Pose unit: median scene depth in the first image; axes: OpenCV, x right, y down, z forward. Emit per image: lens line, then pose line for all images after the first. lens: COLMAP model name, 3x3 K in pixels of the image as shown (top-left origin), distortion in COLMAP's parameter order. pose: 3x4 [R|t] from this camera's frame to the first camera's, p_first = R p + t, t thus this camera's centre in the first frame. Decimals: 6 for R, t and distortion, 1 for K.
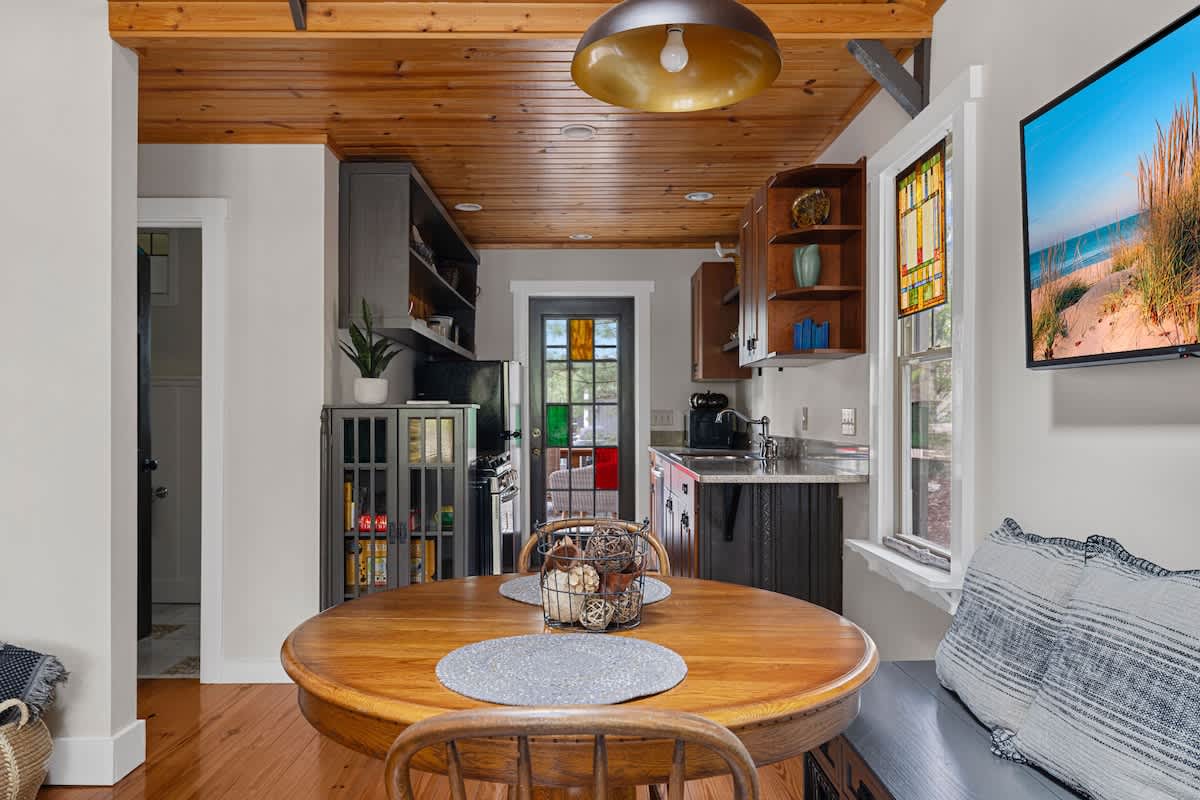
lens RADIAL K [[844.2, 0, 600.0], [0, 844.2, 400.0], [0, 0, 1]] dist [-0.002299, -0.000977]
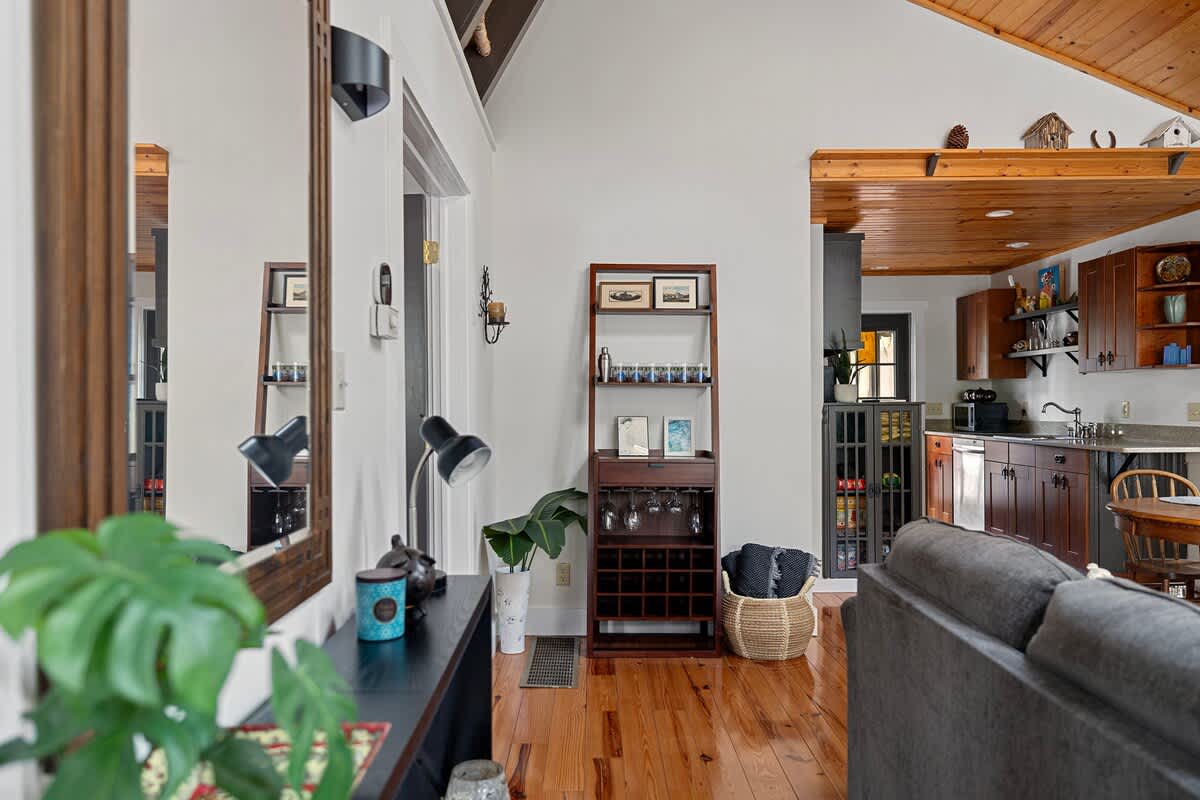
lens RADIAL K [[844.2, 0, 600.0], [0, 844.2, 400.0], [0, 0, 1]] dist [-0.002299, -0.000977]
pose [[0.999883, -0.006475, -0.013823, -0.595113], [0.006674, 0.999874, 0.014380, -0.019781], [0.013729, -0.014471, 0.999801, -0.397431]]
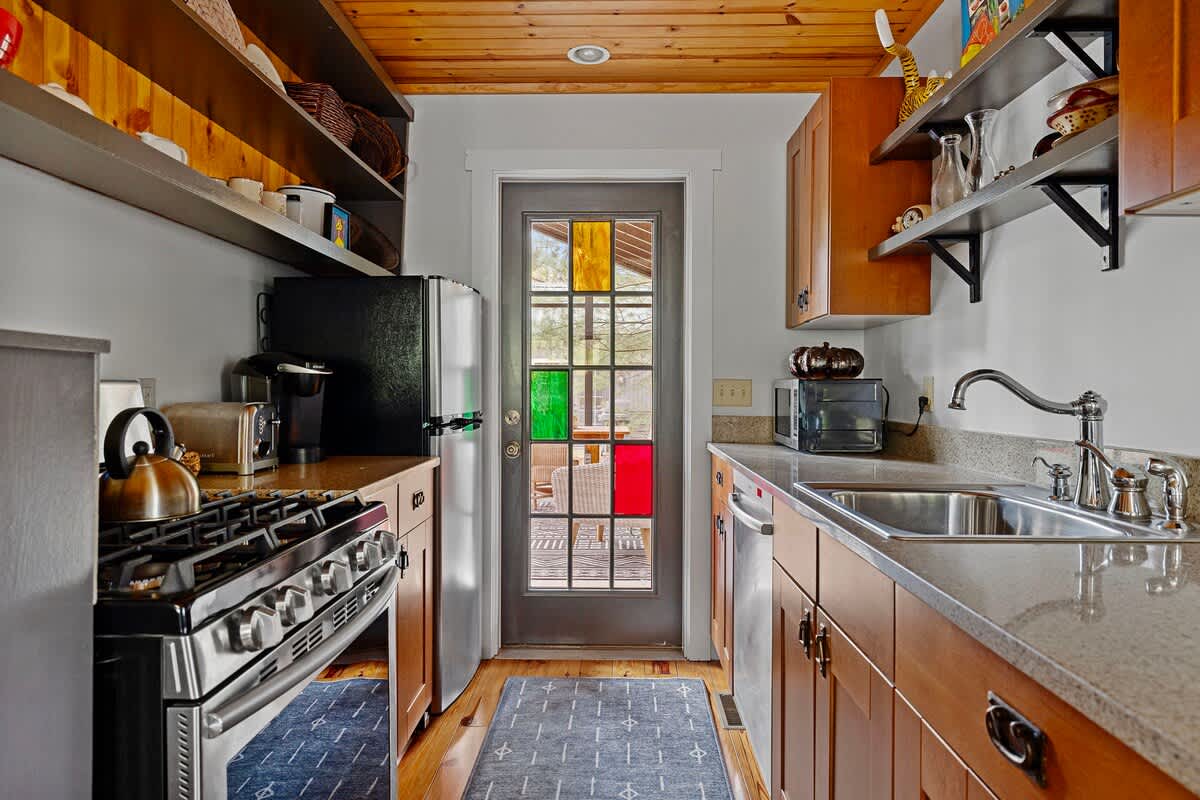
lens RADIAL K [[730.9, 0, 591.0], [0, 730.9, 384.4], [0, 0, 1]] dist [0.002243, 0.001710]
pose [[0.998759, 0.005935, -0.049448, 0.004011], [-0.005213, 0.999878, 0.014709, 0.013133], [0.049530, -0.014433, 0.998668, 0.733618]]
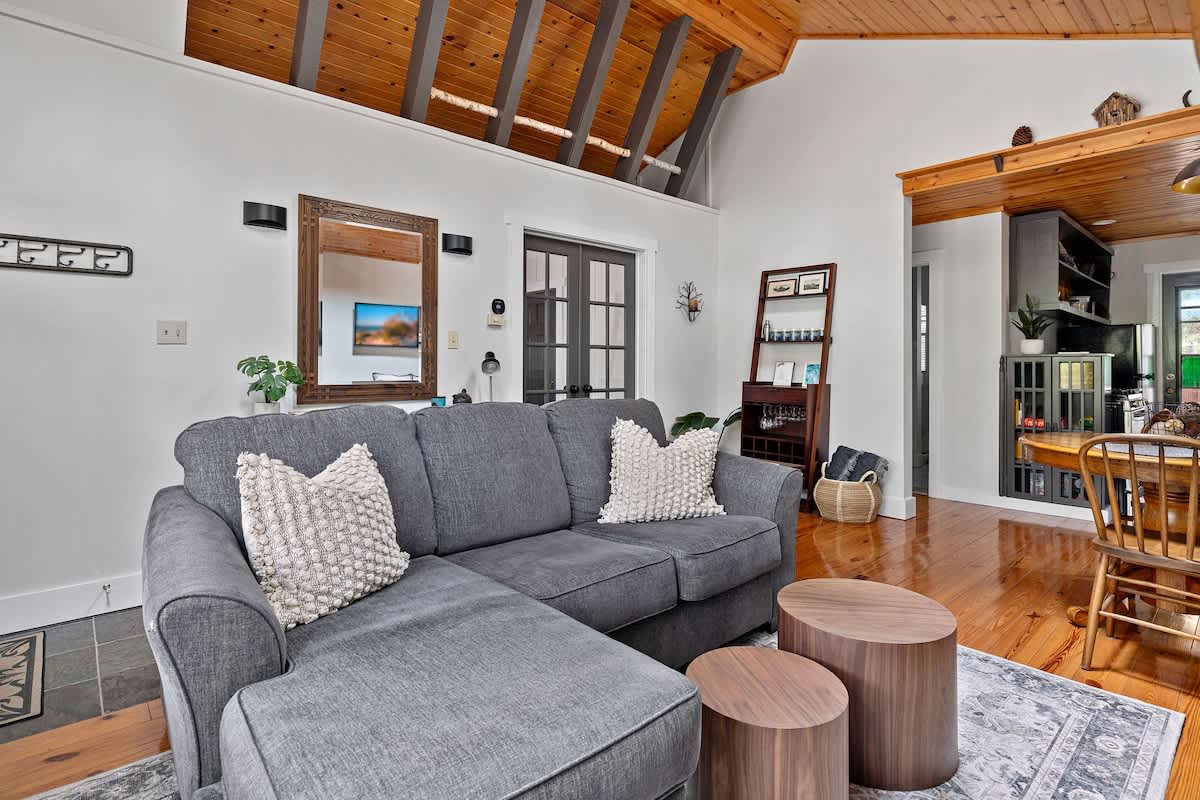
lens RADIAL K [[601.4, 0, 595.1], [0, 601.4, 366.0], [0, 0, 1]] dist [0.000995, 0.000459]
pose [[0.657801, 0.000095, -0.753192, 0.062174], [0.008955, 0.999928, 0.007947, 0.009384], [0.753138, -0.011973, 0.657753, -0.437531]]
